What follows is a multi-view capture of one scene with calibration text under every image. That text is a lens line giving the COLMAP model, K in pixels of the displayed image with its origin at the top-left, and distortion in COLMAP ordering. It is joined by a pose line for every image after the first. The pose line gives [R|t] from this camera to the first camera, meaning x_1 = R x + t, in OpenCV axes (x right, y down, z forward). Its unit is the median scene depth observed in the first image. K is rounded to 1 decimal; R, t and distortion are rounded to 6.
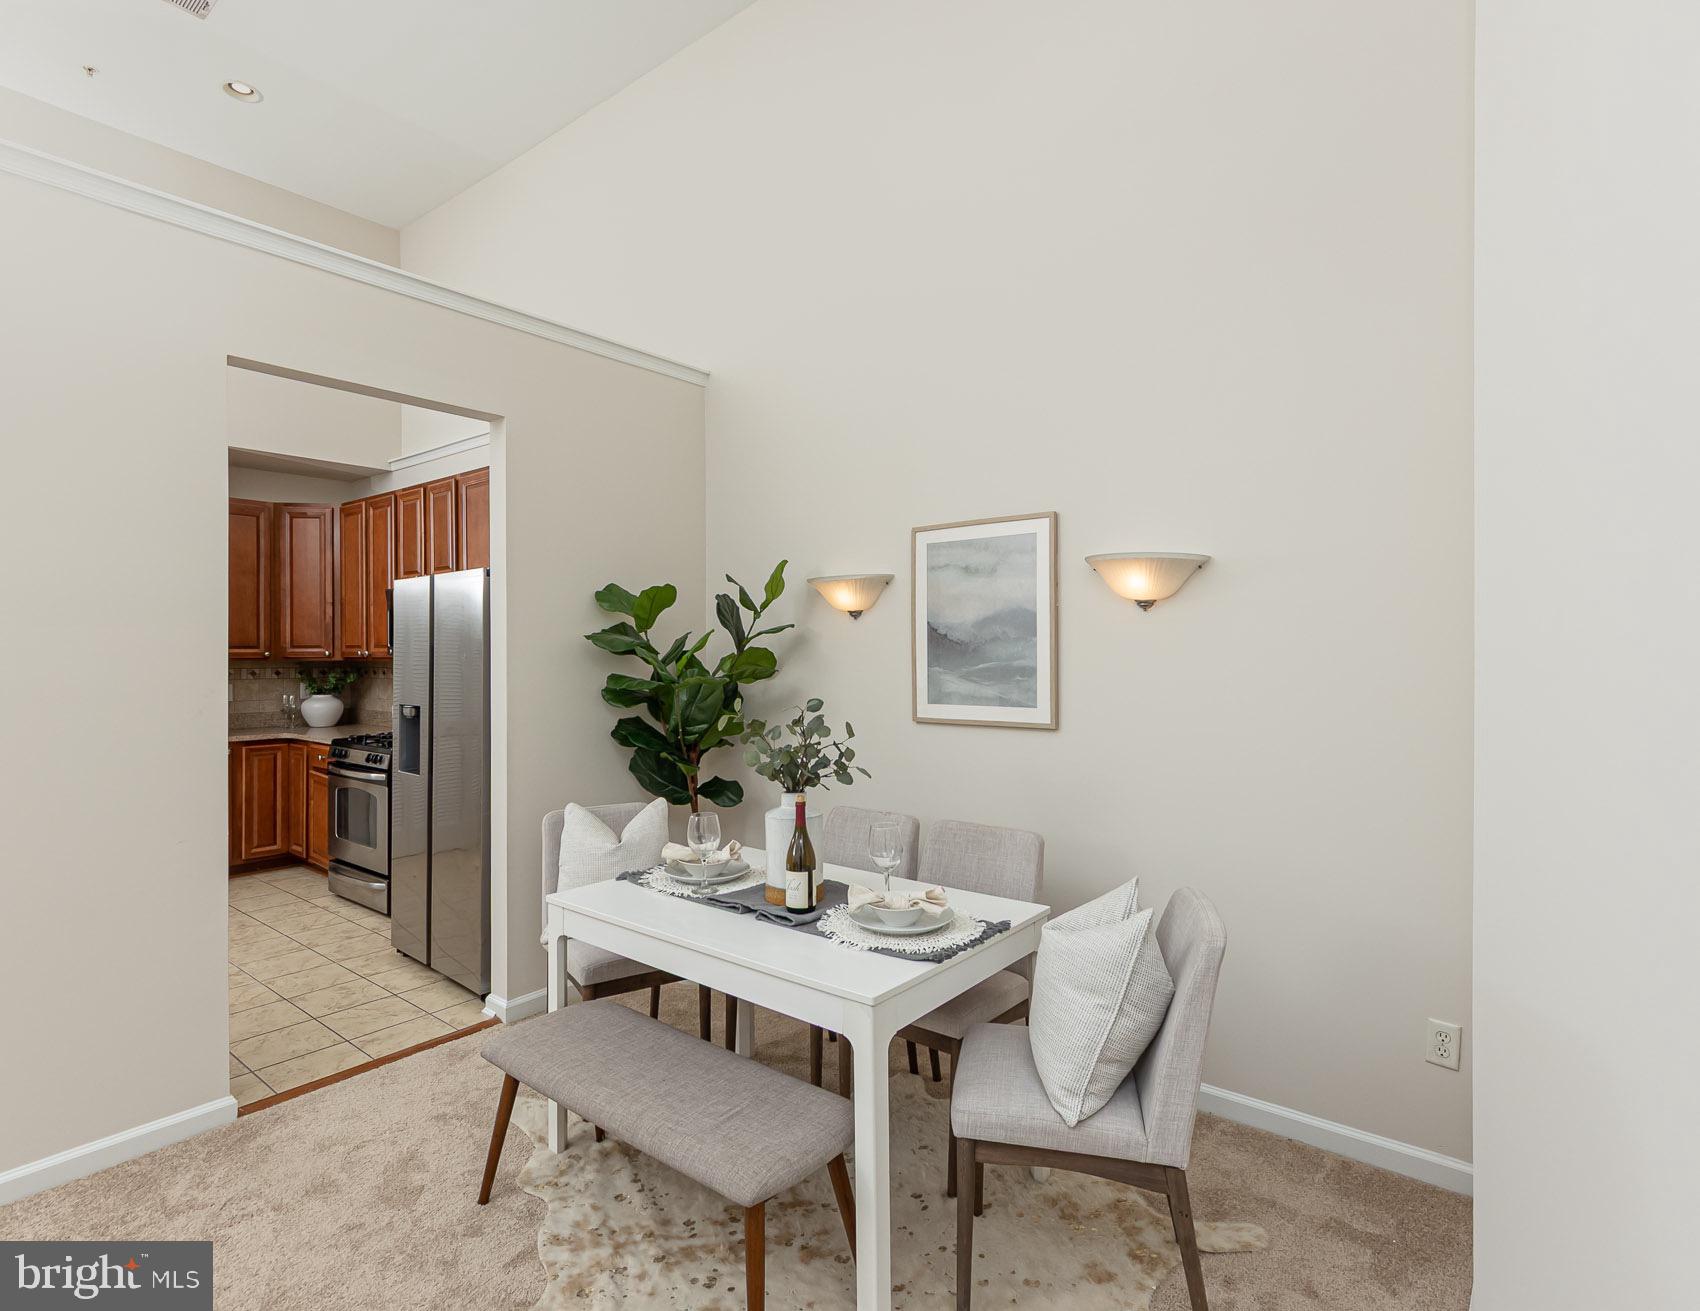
lens RADIAL K [[886.7, 0, 859.1], [0, 886.7, 654.9], [0, 0, 1]] dist [0.007144, -0.001206]
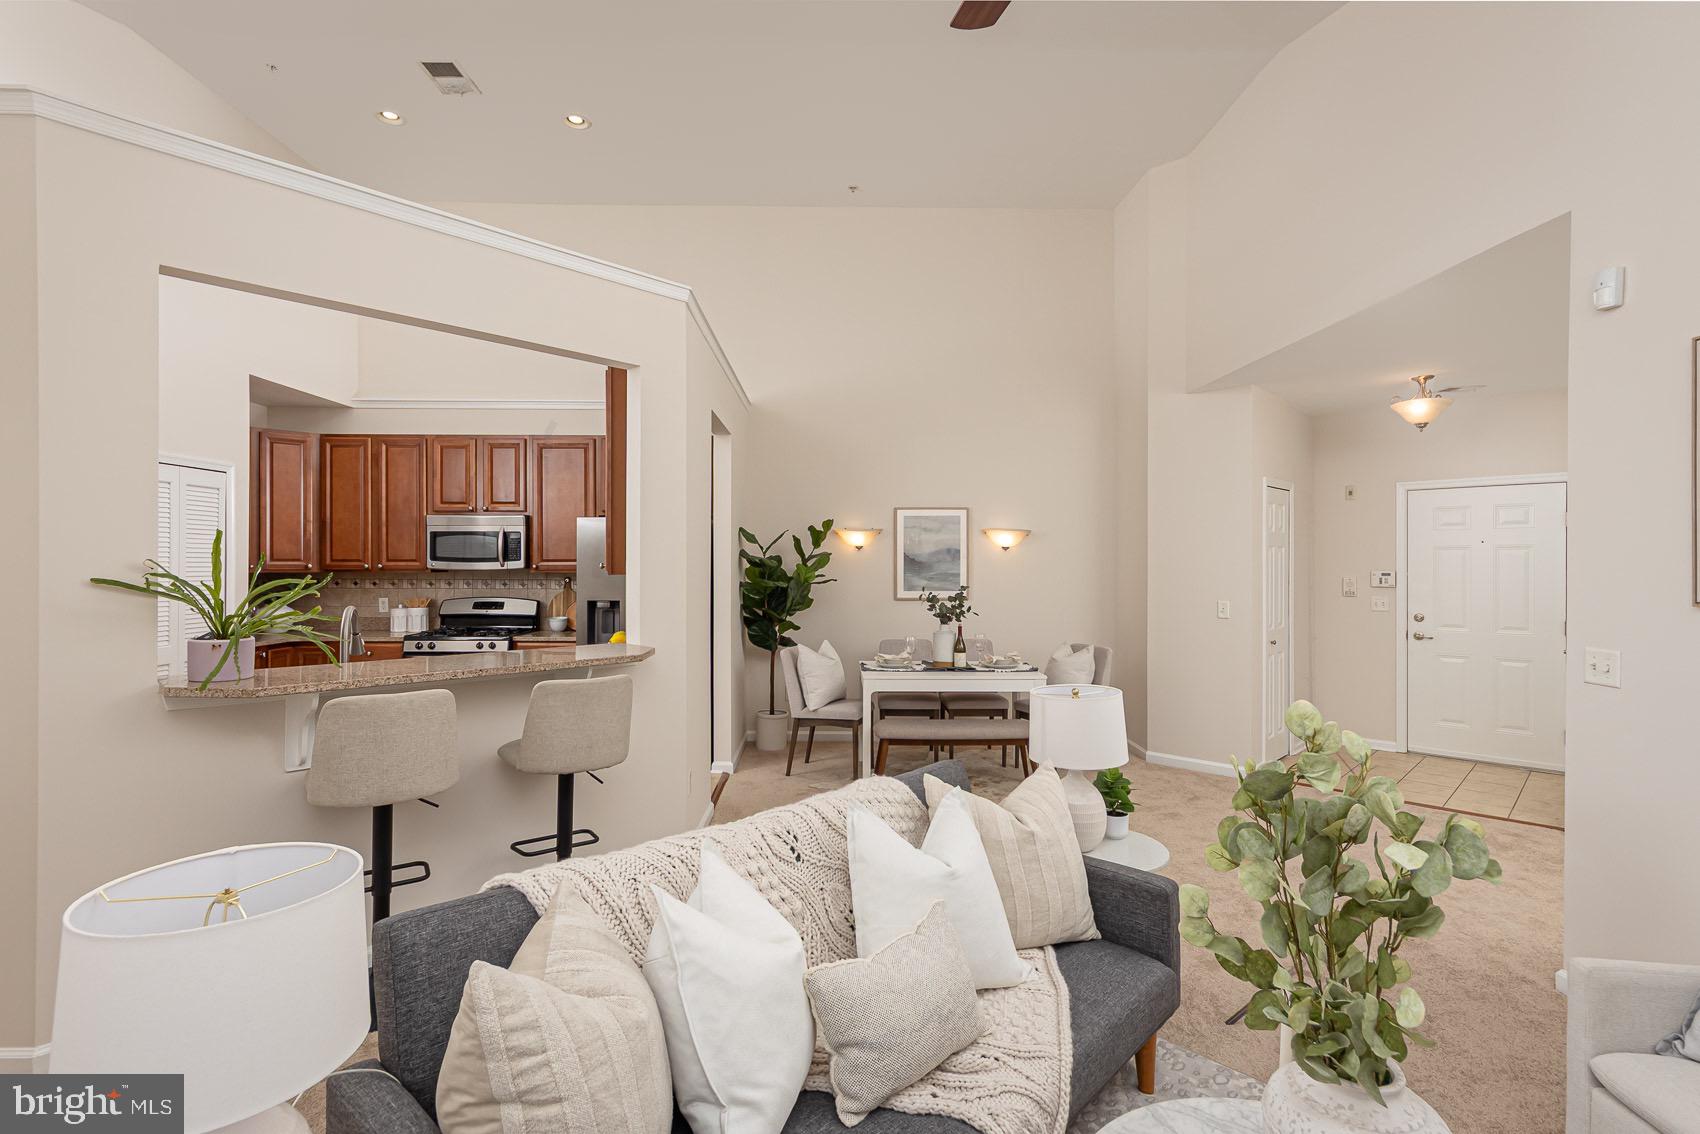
lens RADIAL K [[814.8, 0, 854.0], [0, 814.8, 564.7], [0, 0, 1]] dist [0.009388, -0.000394]
pose [[0.762464, 0.003291, 0.647023, -1.388934], [-0.001271, 0.999993, -0.003588, -0.001000], [-0.647030, 0.001913, 0.762462, -0.448602]]
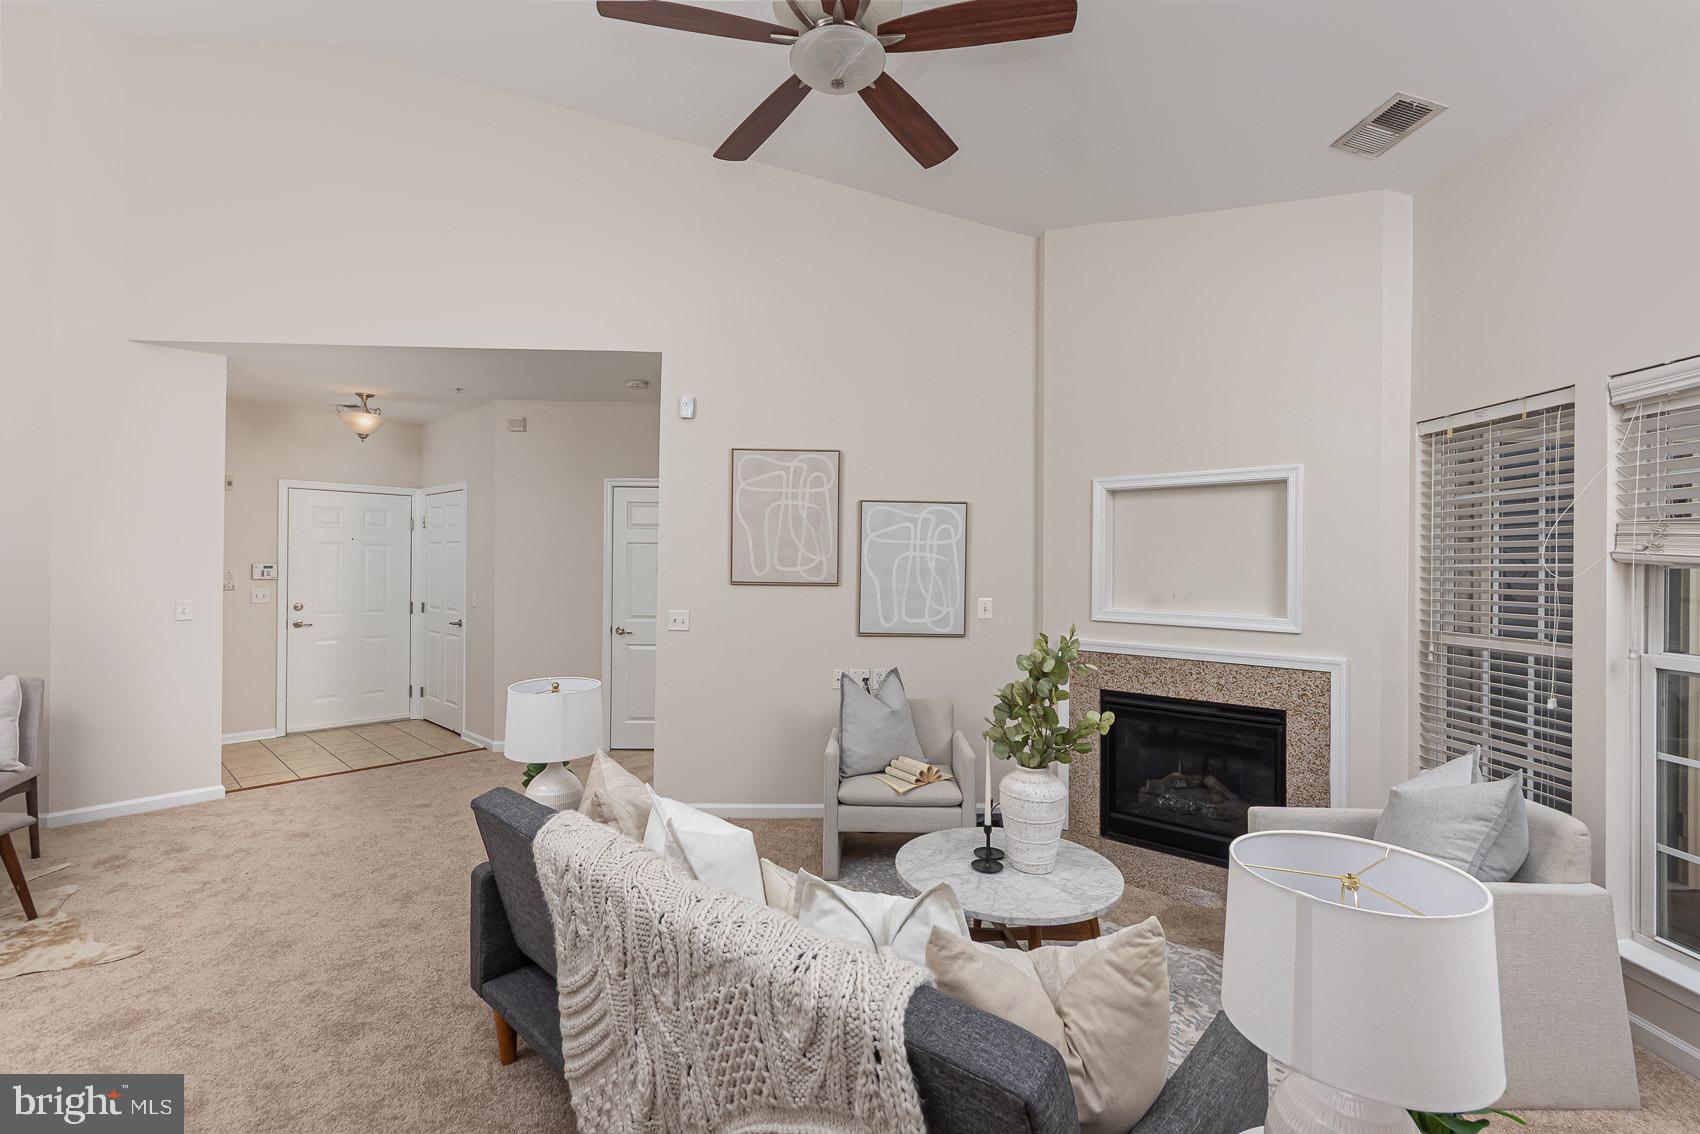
lens RADIAL K [[753.0, 0, 855.6], [0, 753.0, 564.5], [0, 0, 1]] dist [0.003015, 0.001051]
pose [[-0.652108, -0.005320, 0.758107, -1.501665], [-0.008224, 0.999966, -0.000057, -0.004659], [-0.758082, -0.006272, -0.652130, 0.376273]]
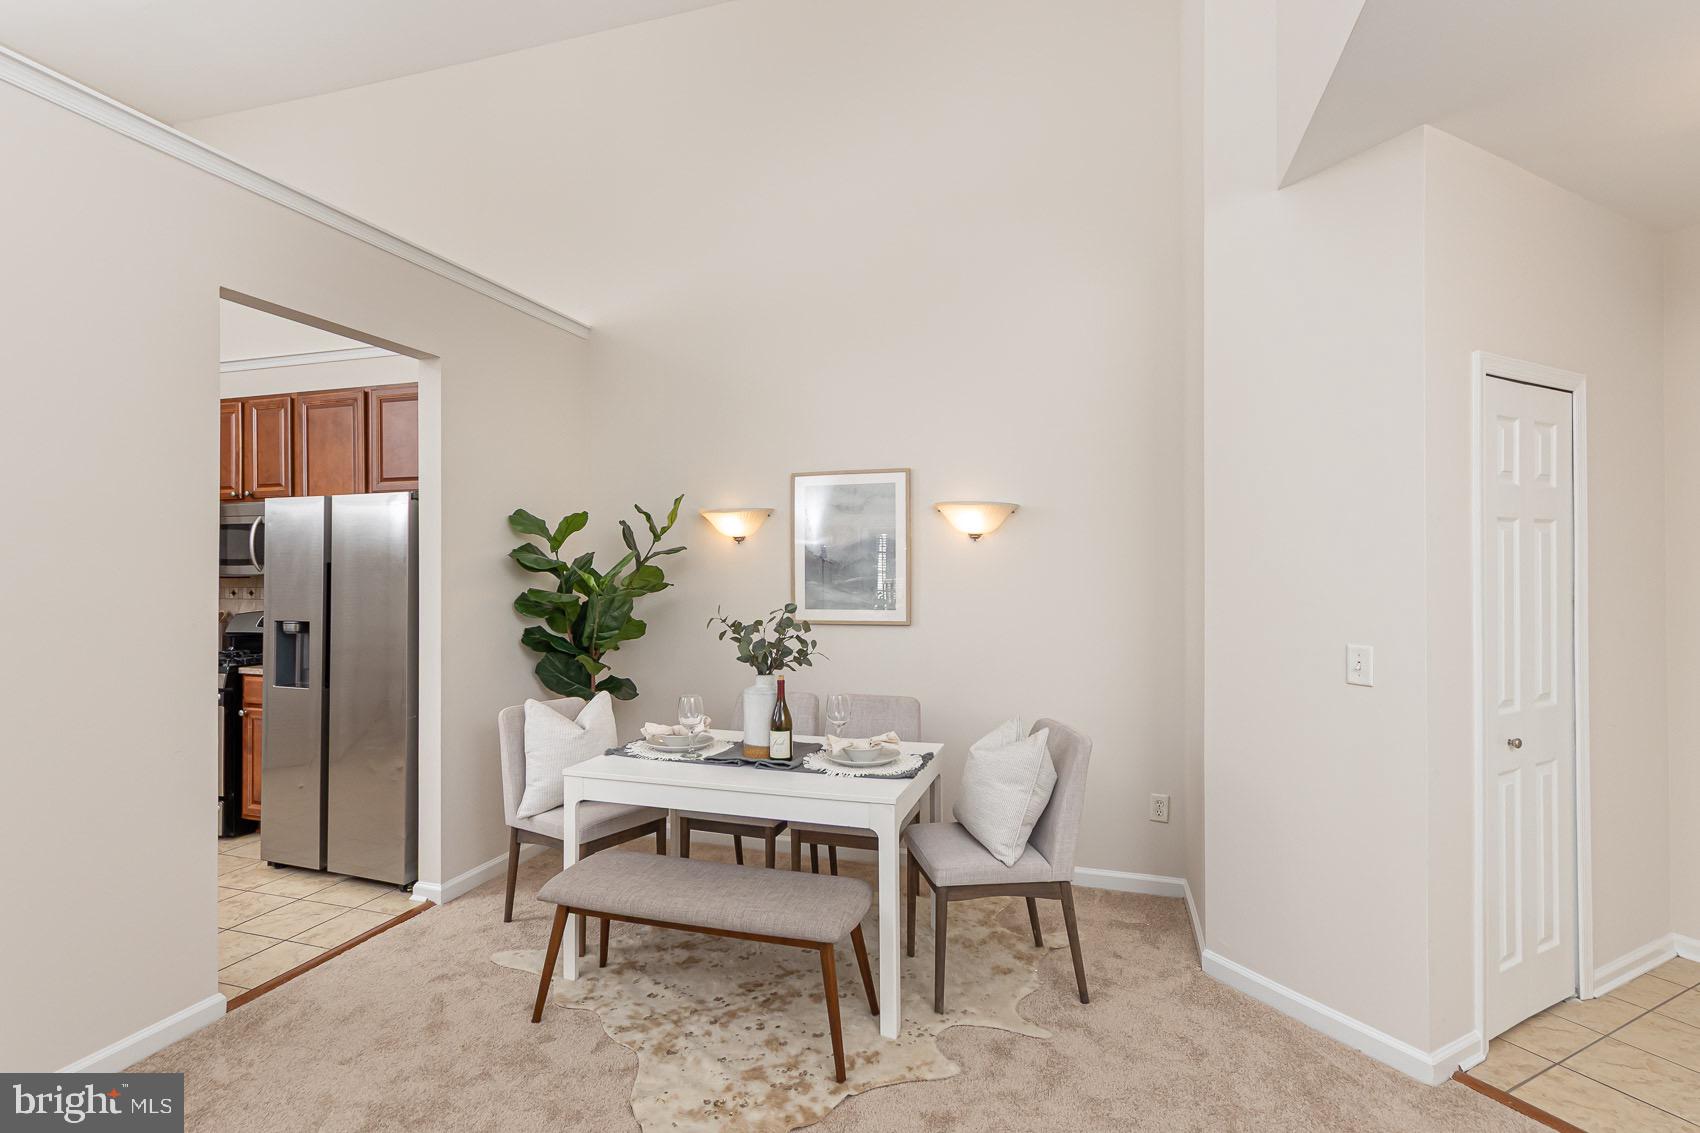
lens RADIAL K [[814.8, 0, 852.3], [0, 814.8, 570.1], [0, 0, 1]] dist [0.009388, -0.000394]
pose [[0.931377, -0.000012, 0.364057, -0.319838], [0.000997, 0.999996, -0.002519, 0.000941], [-0.364056, 0.002709, 0.931373, -0.150537]]
